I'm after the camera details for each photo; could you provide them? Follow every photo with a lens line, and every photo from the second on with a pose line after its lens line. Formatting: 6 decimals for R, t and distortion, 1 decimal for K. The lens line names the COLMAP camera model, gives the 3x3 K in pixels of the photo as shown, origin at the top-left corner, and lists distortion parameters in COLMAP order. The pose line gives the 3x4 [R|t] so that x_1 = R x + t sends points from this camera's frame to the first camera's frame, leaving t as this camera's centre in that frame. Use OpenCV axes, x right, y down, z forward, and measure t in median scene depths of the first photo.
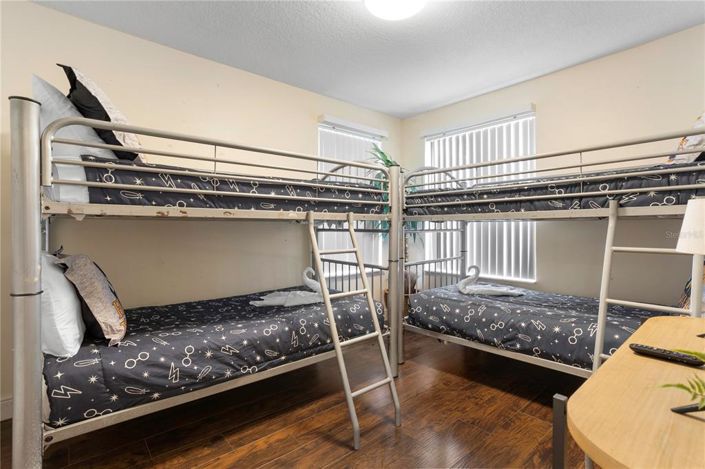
lens RADIAL K [[340.4, 0, 355.4], [0, 340.4, 230.4], [0, 0, 1]] dist [-0.056934, 0.030785]
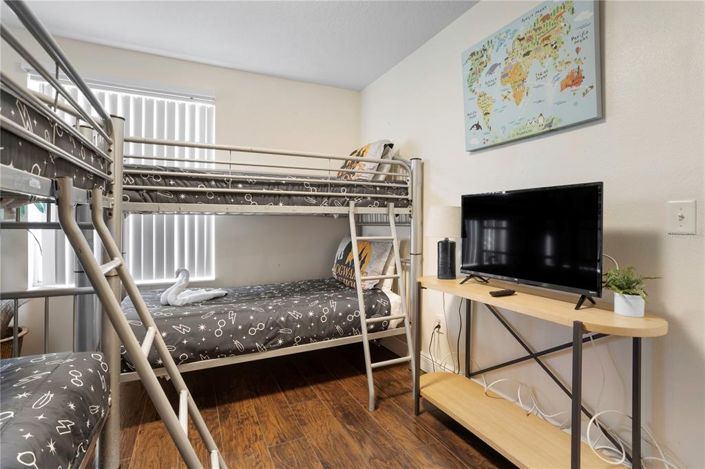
lens RADIAL K [[354.3, 0, 354.2], [0, 354.3, 219.2], [0, 0, 1]] dist [-0.061168, 0.035737]
pose [[0.254712, 0.015116, 0.966899, -0.437922], [0.003662, 0.999856, -0.016596, 0.002903], [-0.967010, 0.007768, 0.254620, 0.497222]]
